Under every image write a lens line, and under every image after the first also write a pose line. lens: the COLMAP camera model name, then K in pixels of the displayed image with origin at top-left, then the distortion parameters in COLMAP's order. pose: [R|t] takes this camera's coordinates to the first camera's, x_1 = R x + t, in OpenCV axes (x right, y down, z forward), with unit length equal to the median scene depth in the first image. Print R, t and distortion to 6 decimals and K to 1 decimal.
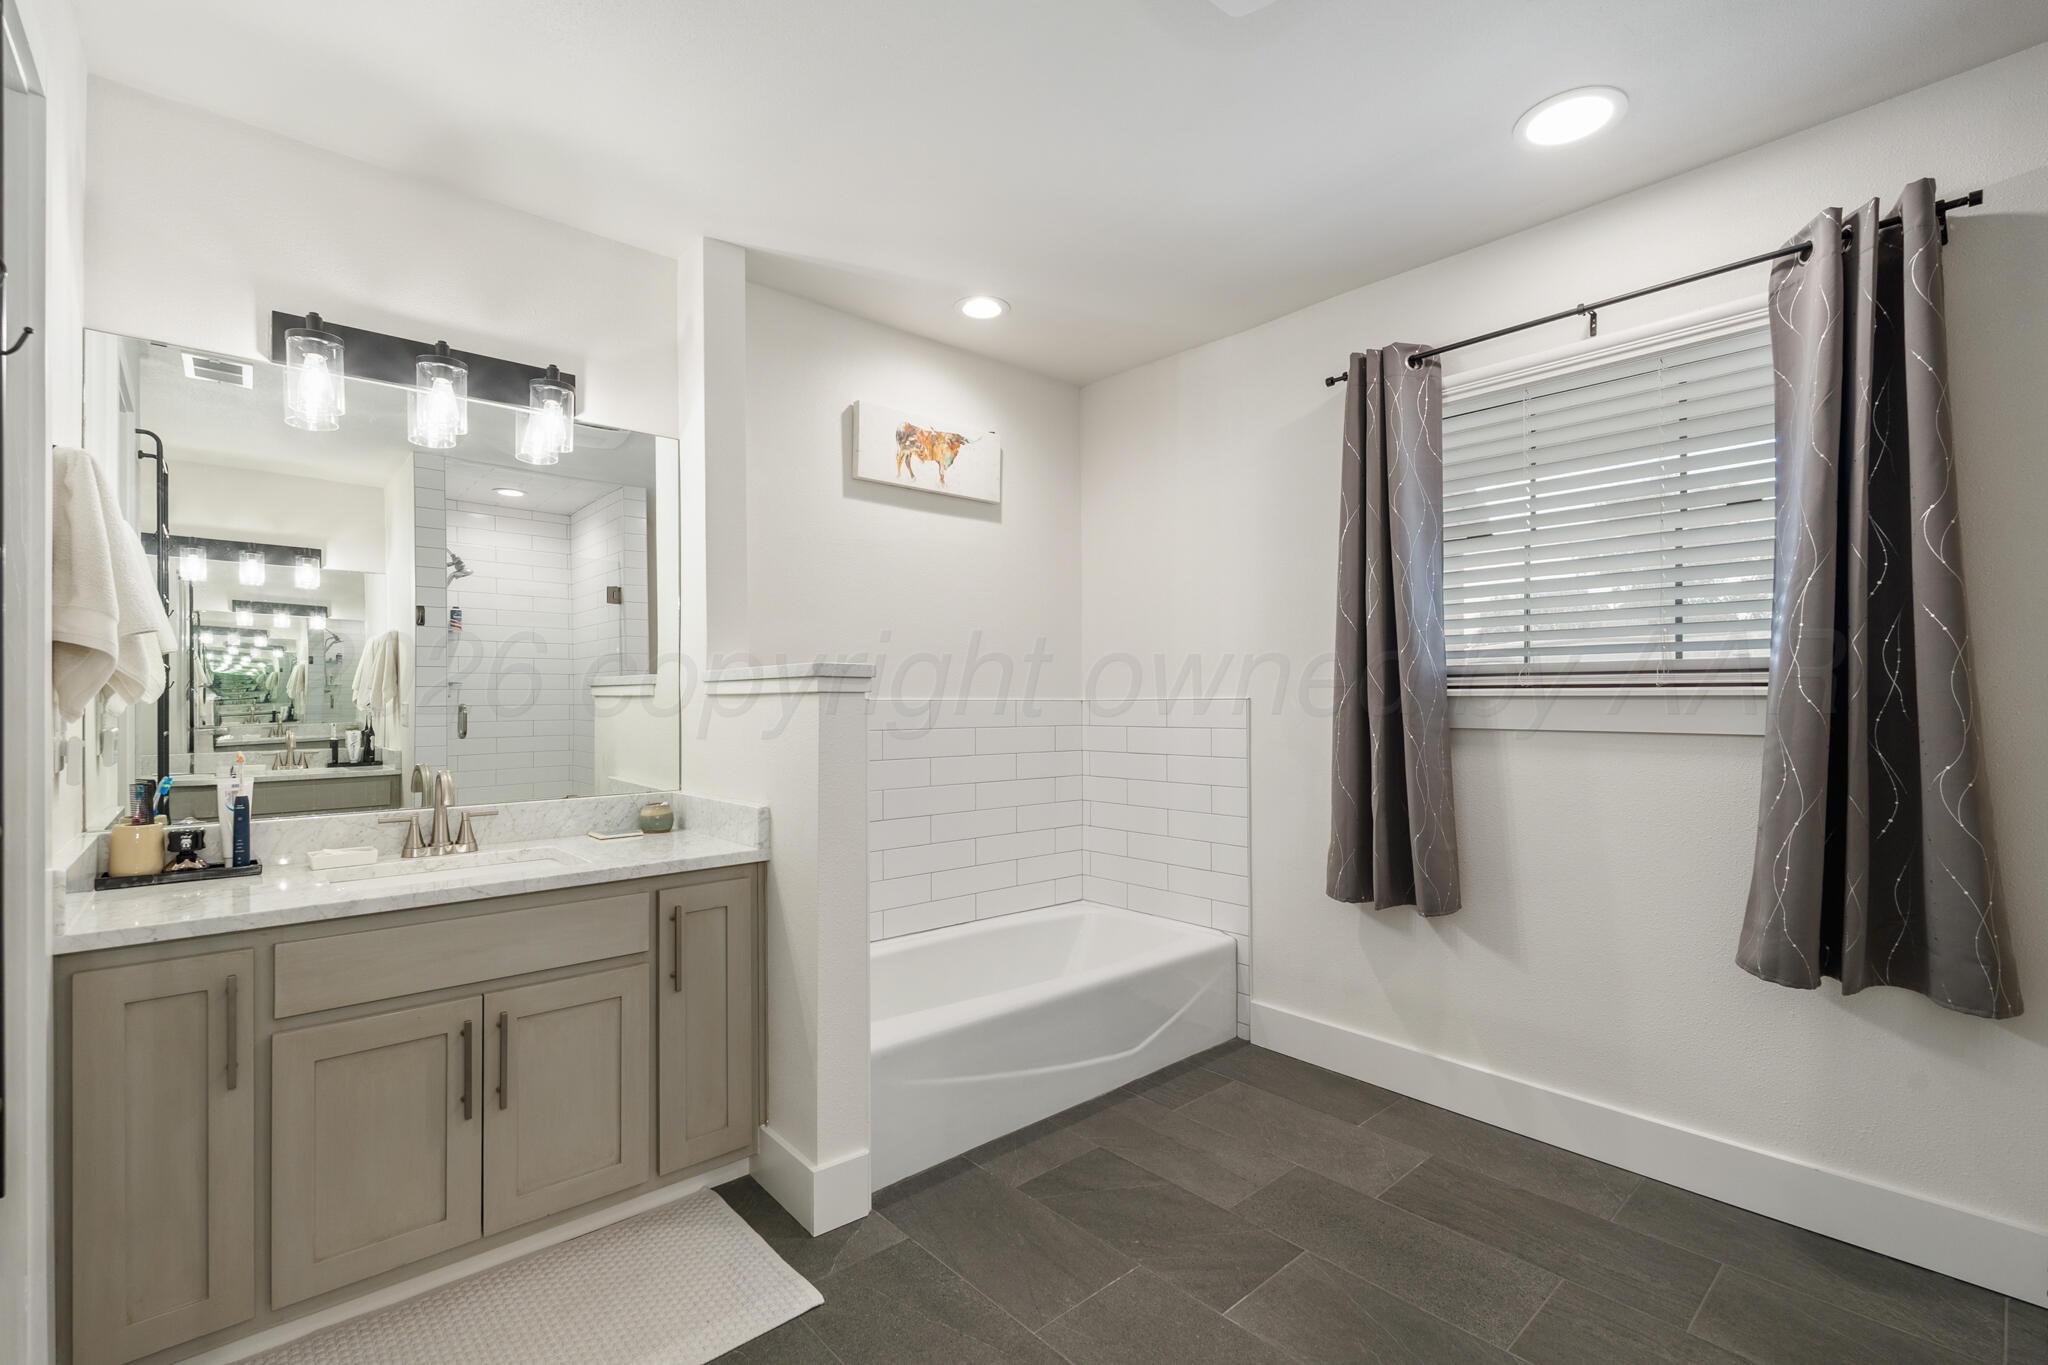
lens RADIAL K [[915.5, 0, 1030.2], [0, 915.5, 689.9], [0, 0, 1]] dist [-0.001446, -0.000276]
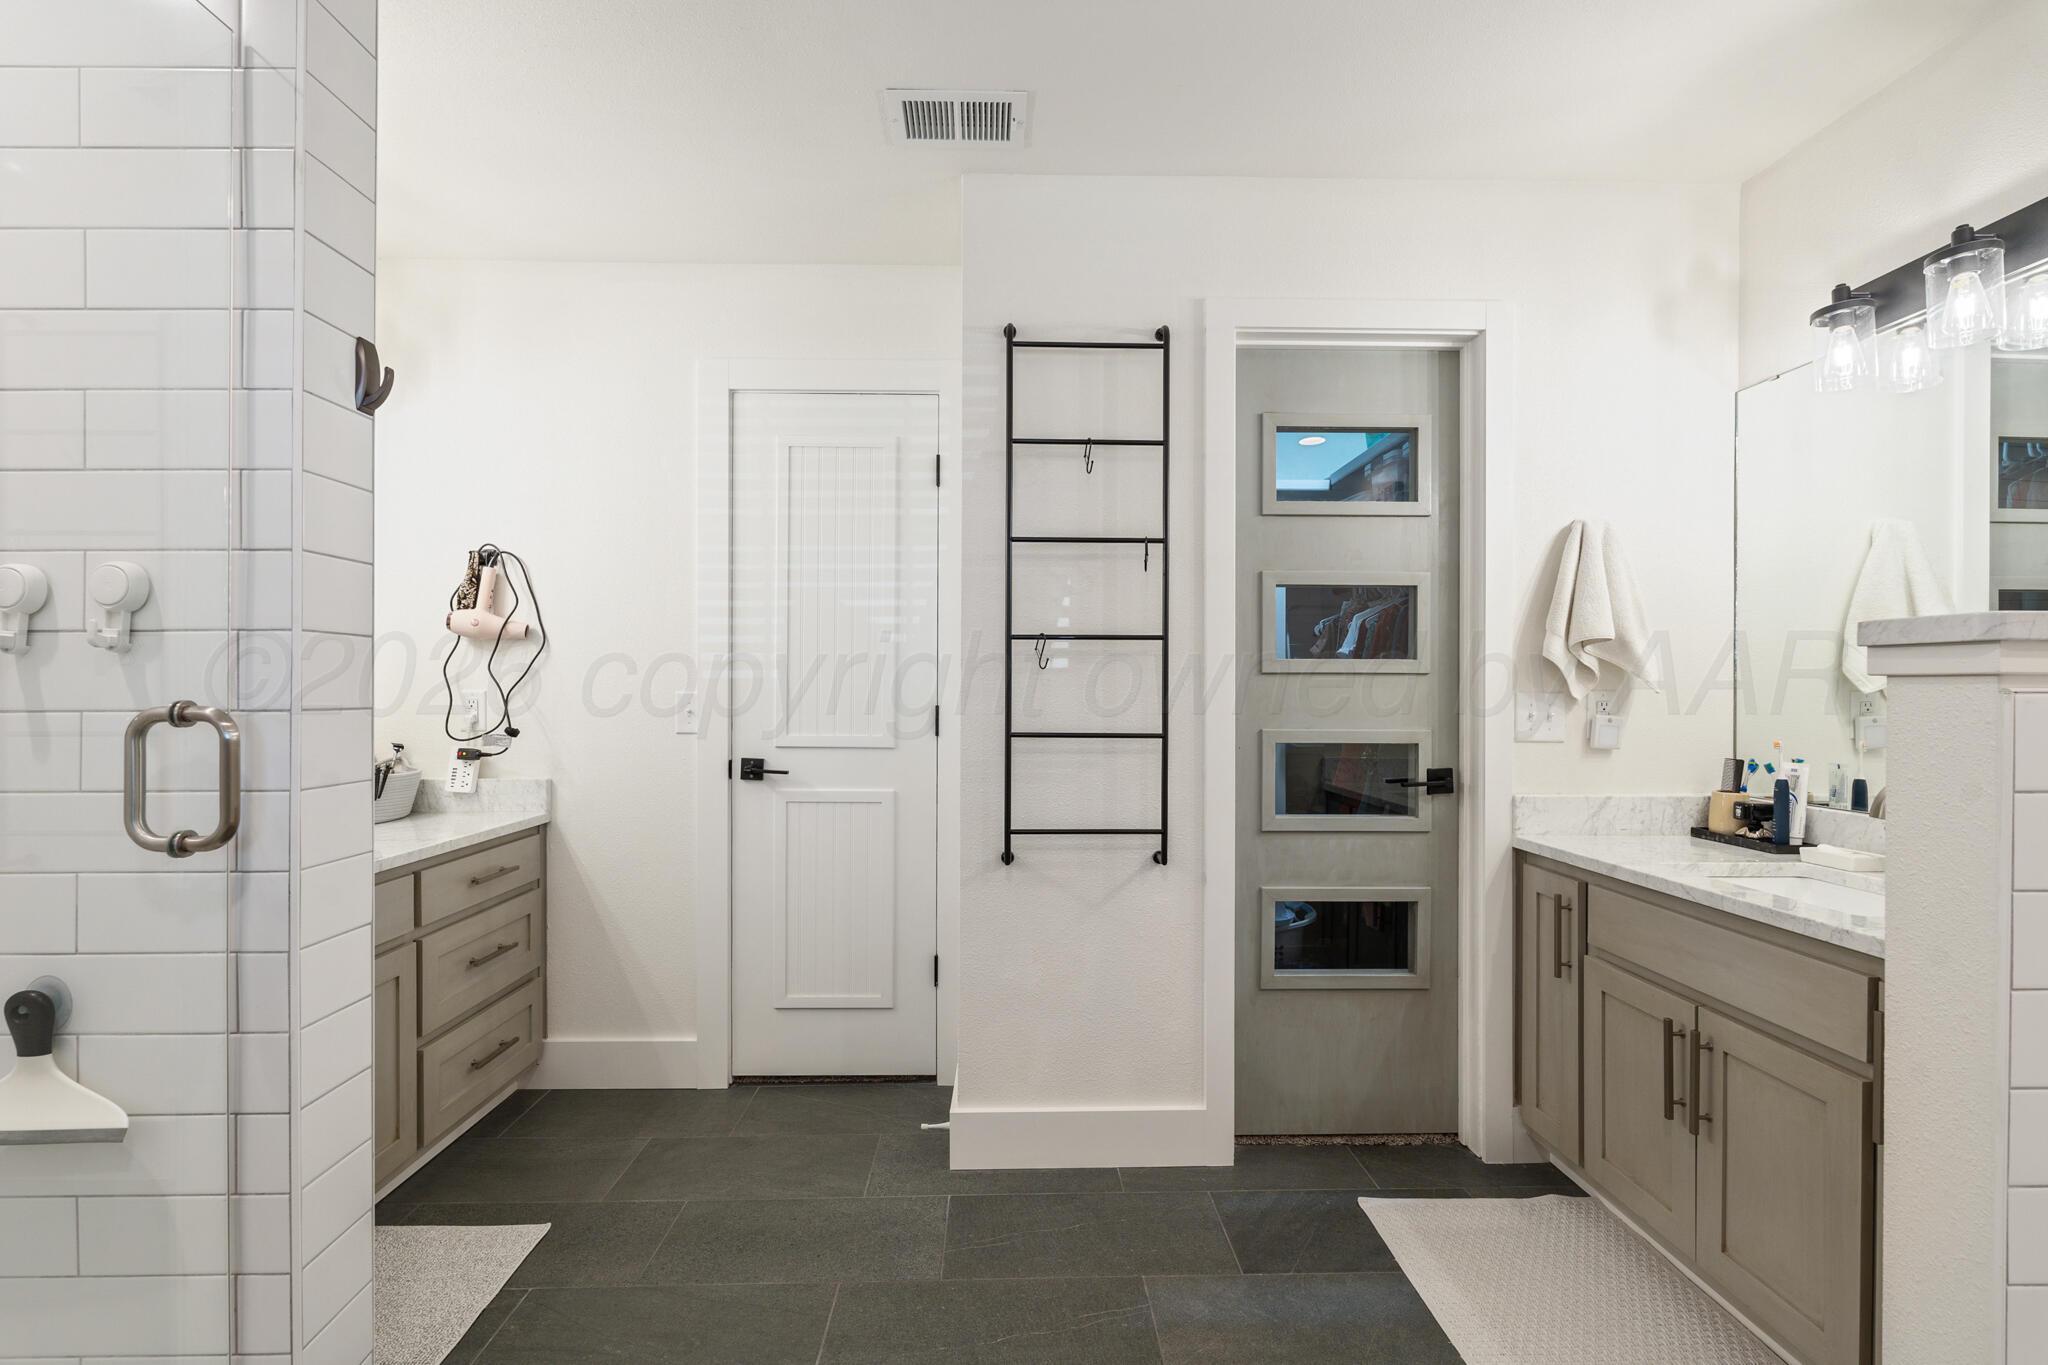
lens RADIAL K [[915.5, 0, 1030.2], [0, 915.5, 689.9], [0, 0, 1]] dist [-0.001446, -0.000276]
pose [[-0.652926, 0.002983, -0.757416, 0.550858], [0.006261, 0.999979, -0.001458, 0.007940], [0.757396, -0.005694, -0.652931, 1.095914]]
